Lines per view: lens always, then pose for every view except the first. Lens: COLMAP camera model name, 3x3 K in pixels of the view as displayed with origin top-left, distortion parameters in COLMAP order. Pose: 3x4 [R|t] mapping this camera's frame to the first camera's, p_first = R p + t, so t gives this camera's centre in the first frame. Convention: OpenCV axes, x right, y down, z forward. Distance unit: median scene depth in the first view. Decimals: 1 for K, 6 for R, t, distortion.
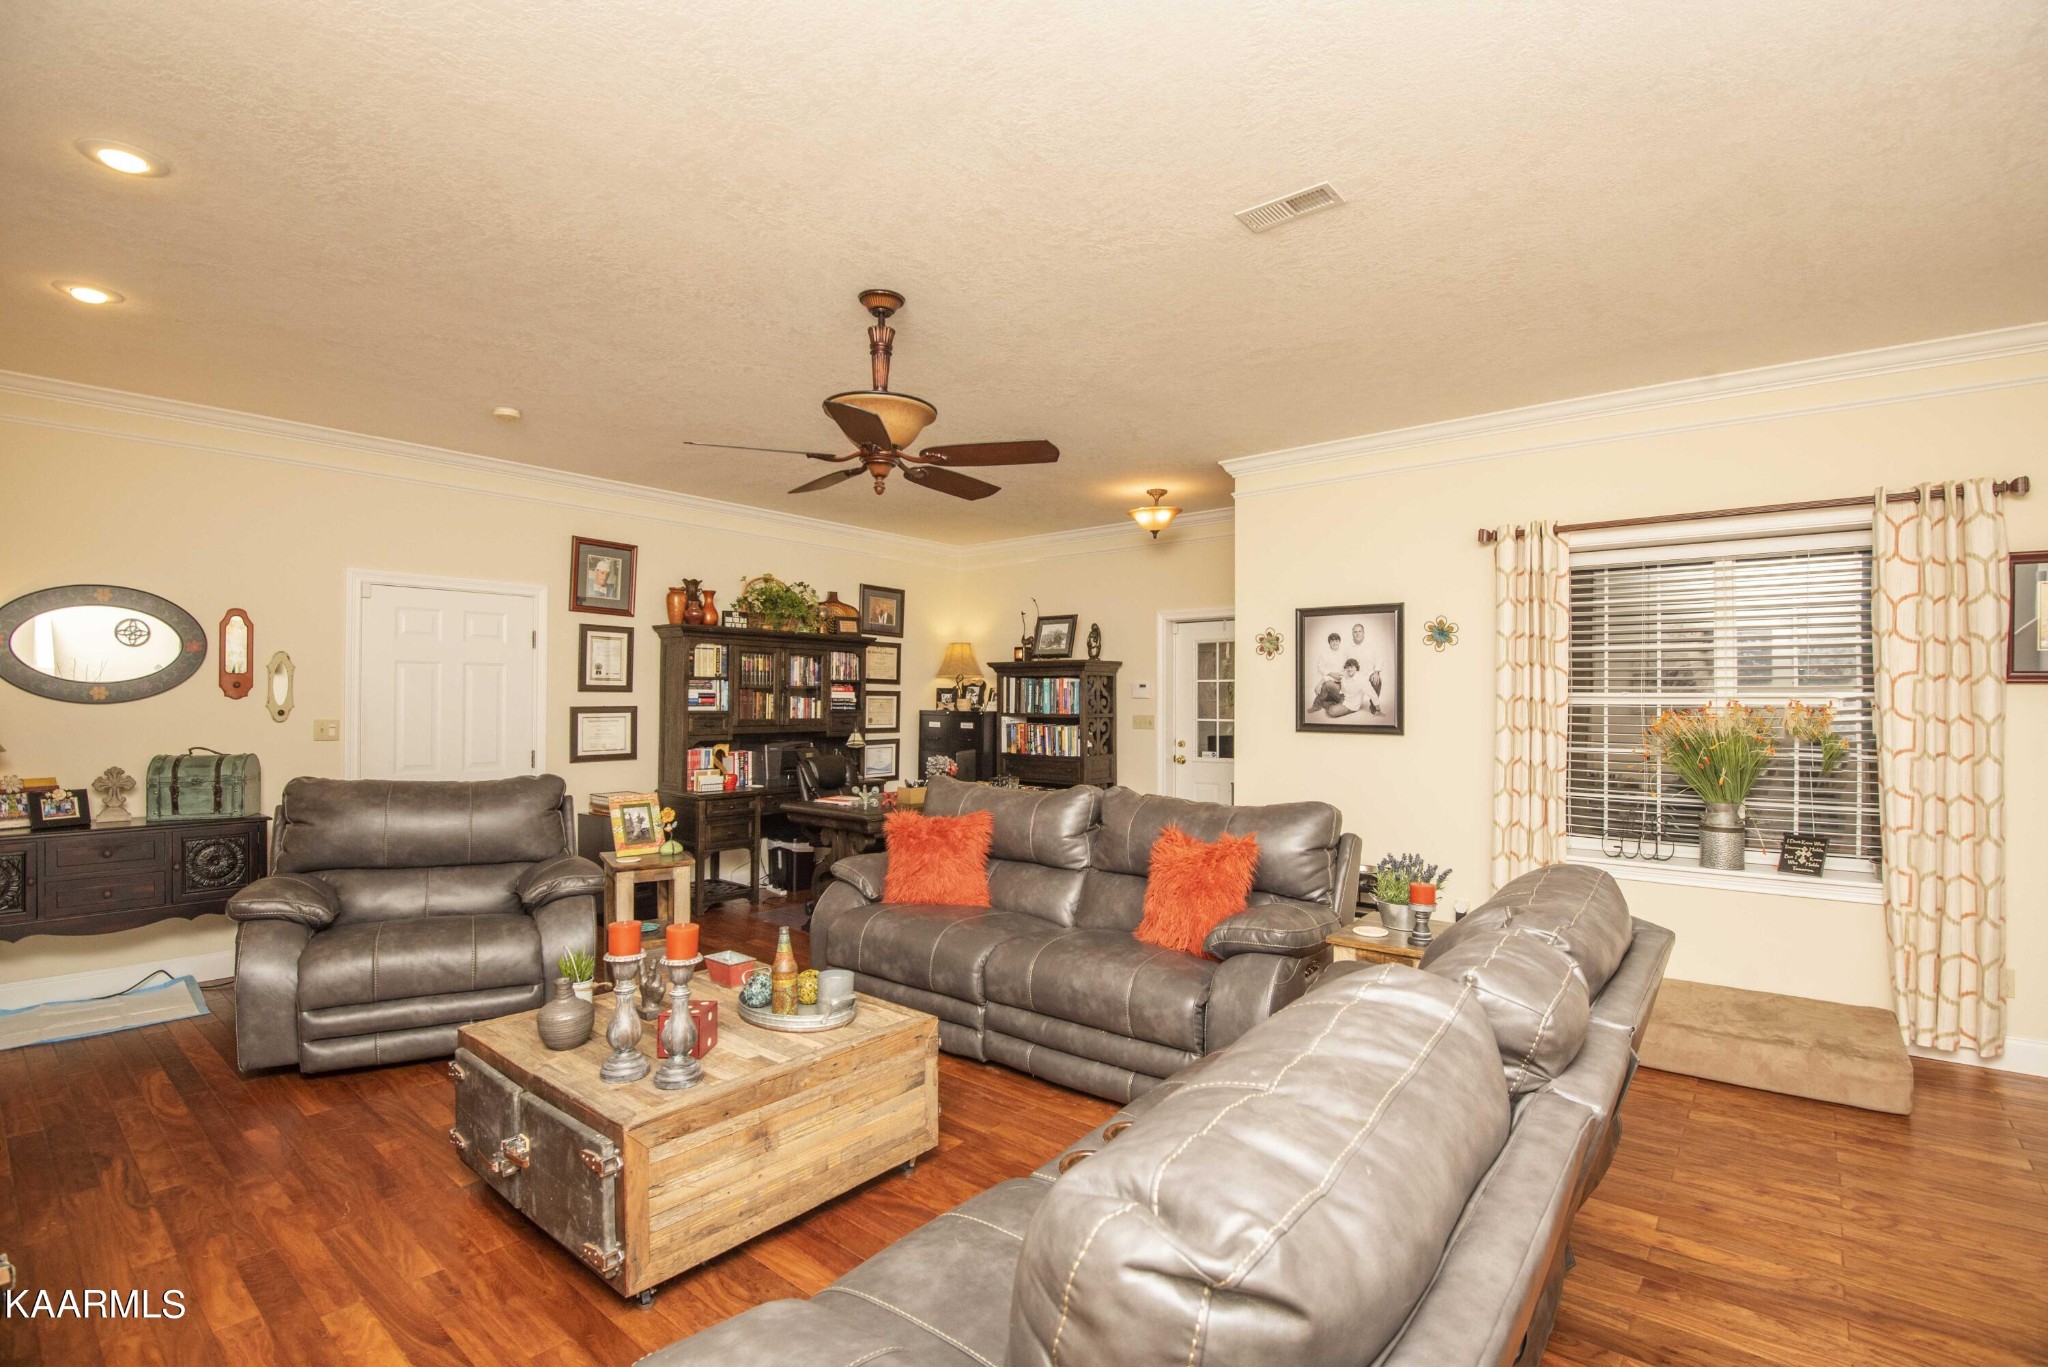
lens RADIAL K [[928.7, 0, 1036.4], [0, 928.7, 690.9], [0, 0, 1]] dist [-0.012596, -0.017509]
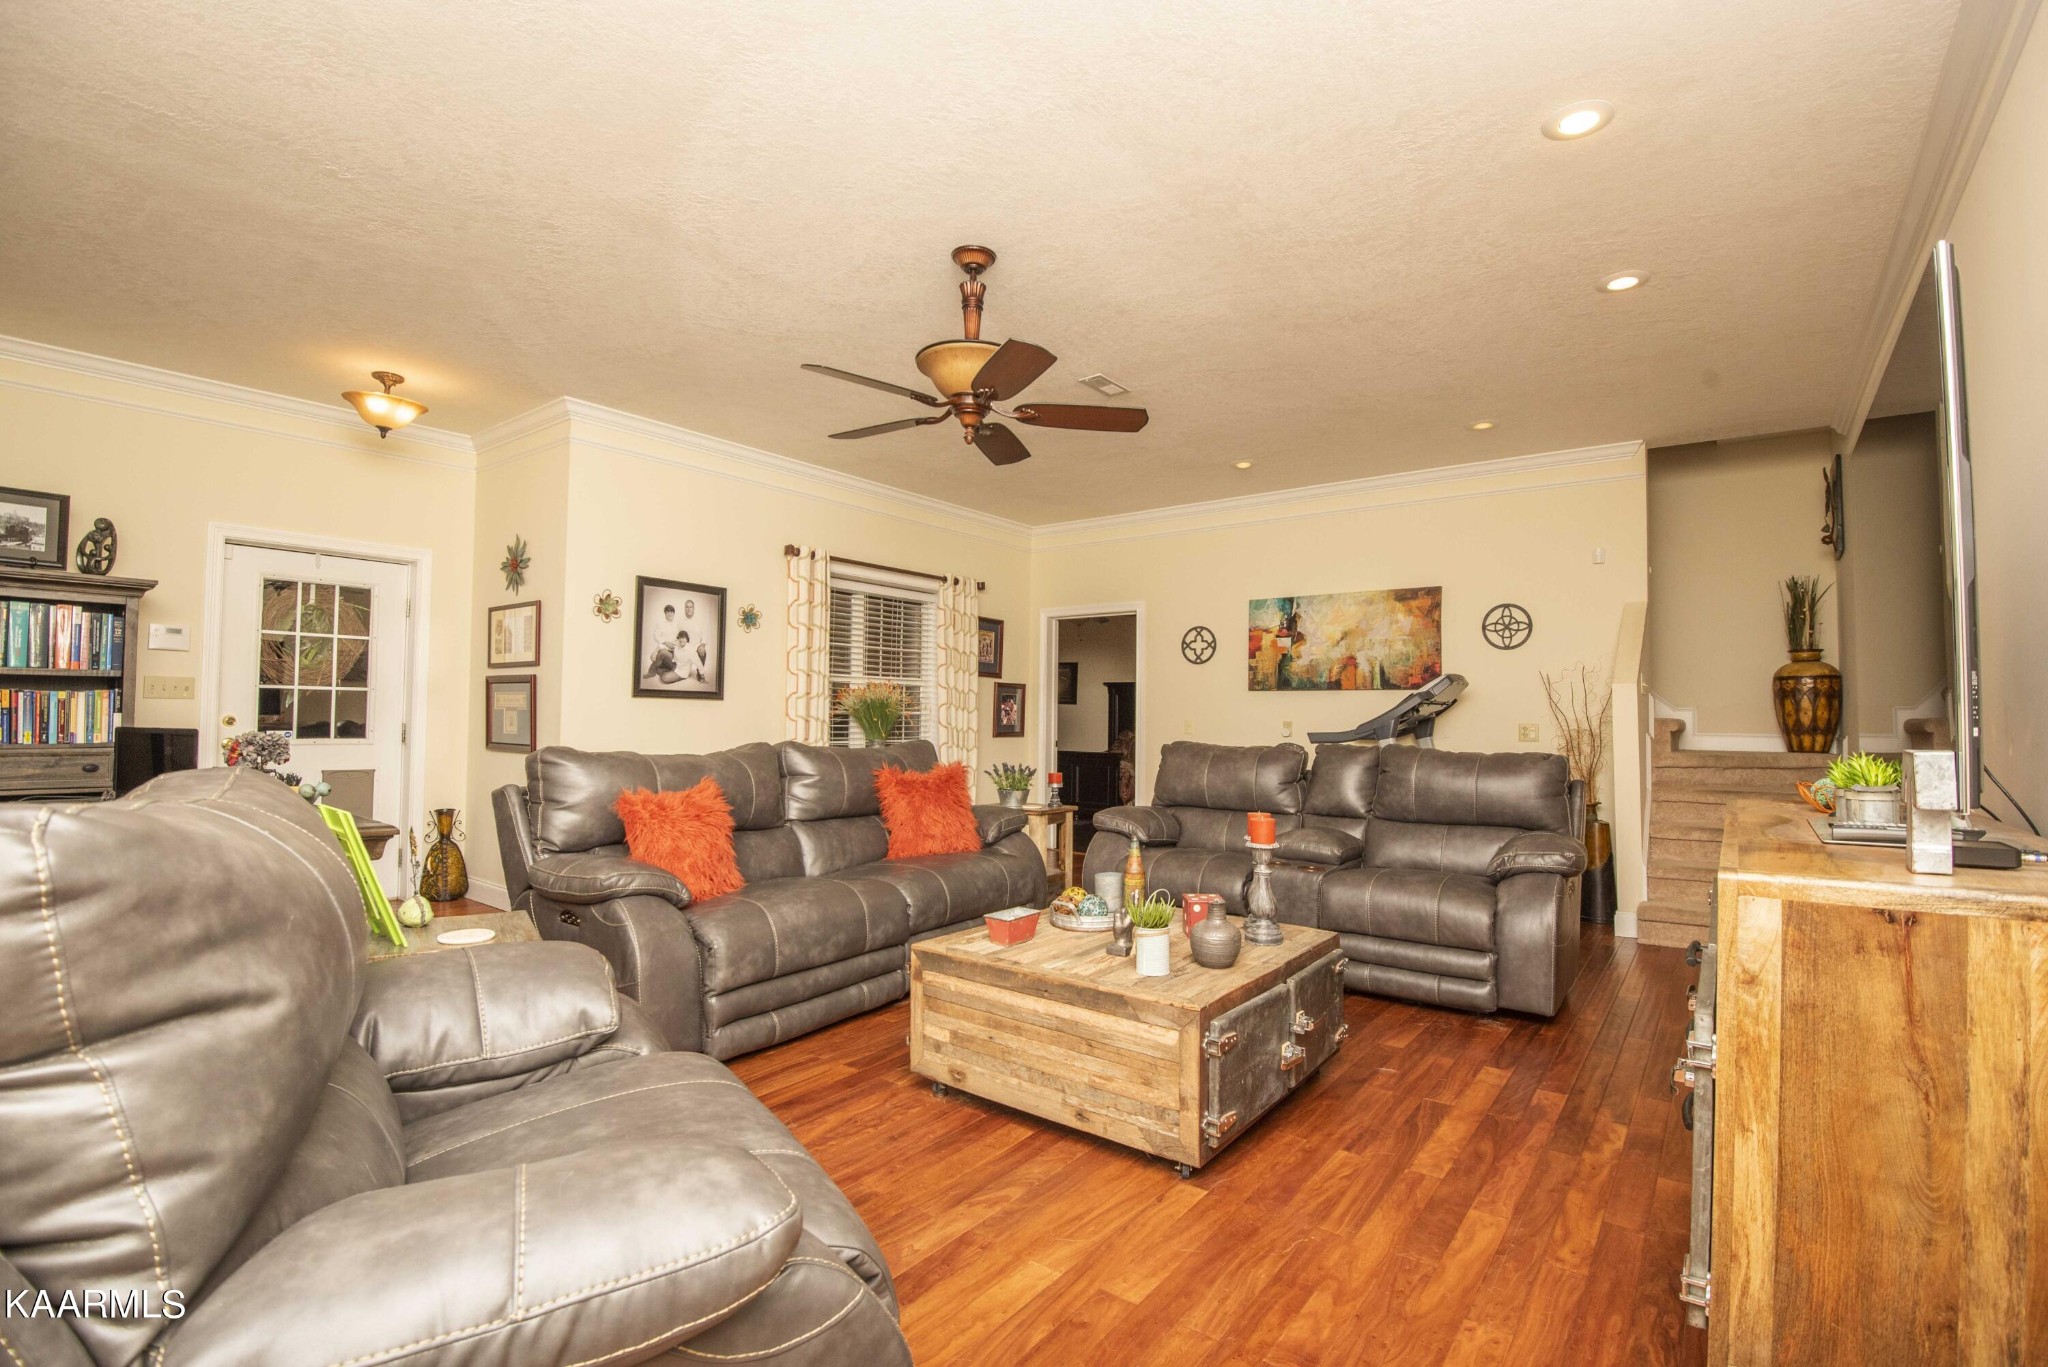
lens RADIAL K [[928.7, 0, 1036.4], [0, 928.7, 690.9], [0, 0, 1]] dist [-0.012596, -0.017509]
pose [[-0.047159, 0.026119, 0.998546, -0.620768], [-0.021488, 0.999400, -0.027156, 0.046096], [-0.998656, -0.022738, -0.046569, 0.507256]]
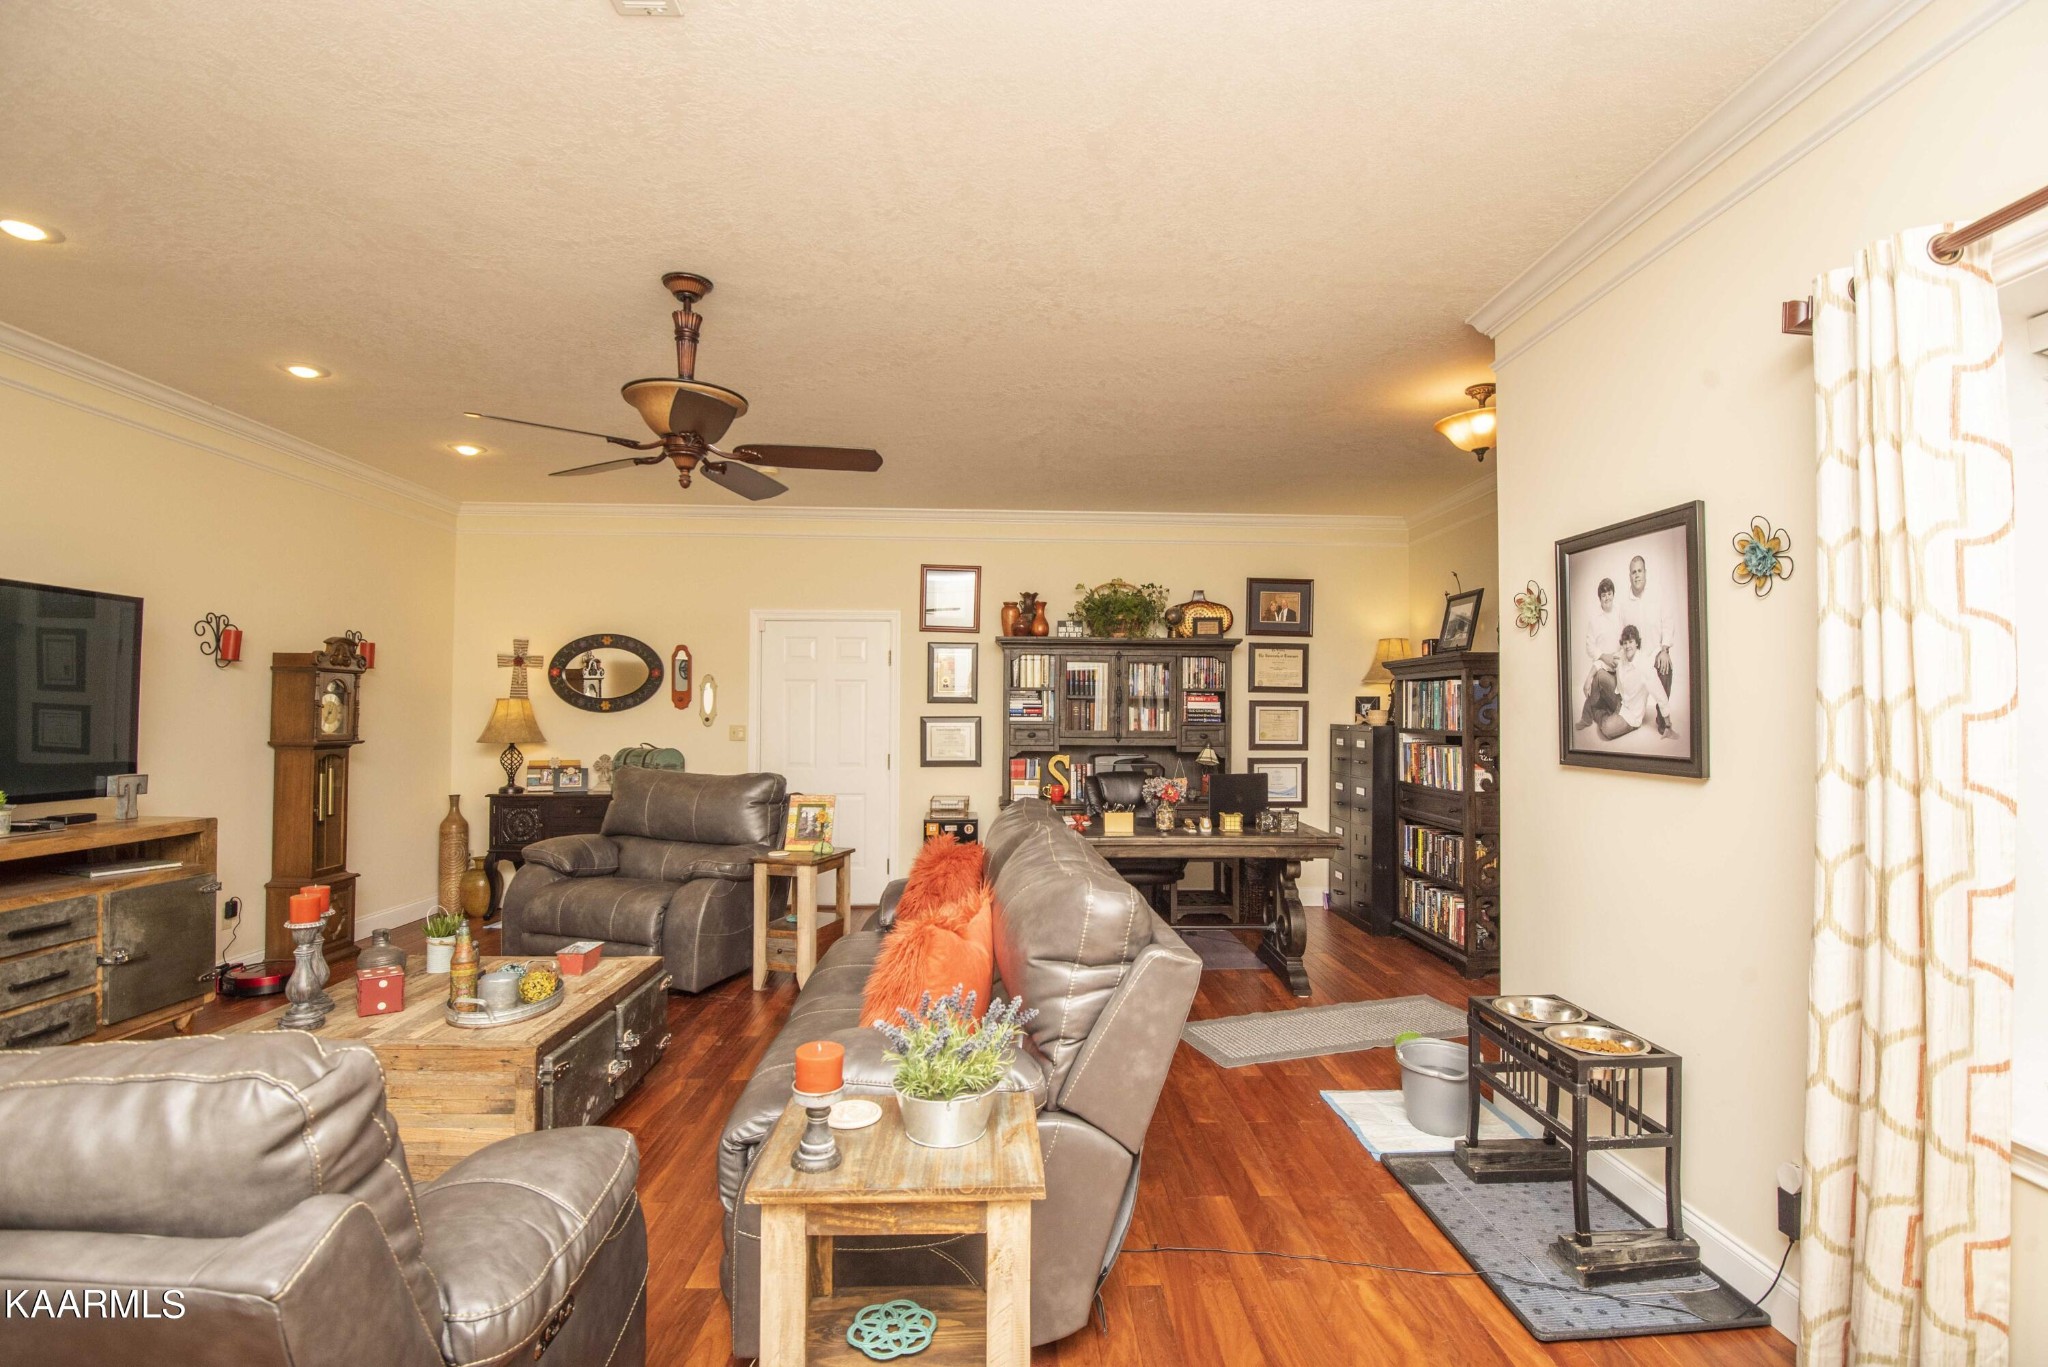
lens RADIAL K [[928.7, 0, 1036.4], [0, 928.7, 690.9], [0, 0, 1]] dist [-0.012596, -0.017509]
pose [[0.665323, -0.017822, -0.746343, 0.401978], [0.005001, 0.999799, -0.019416, 0.007877], [0.746539, 0.009185, 0.665278, 0.335007]]
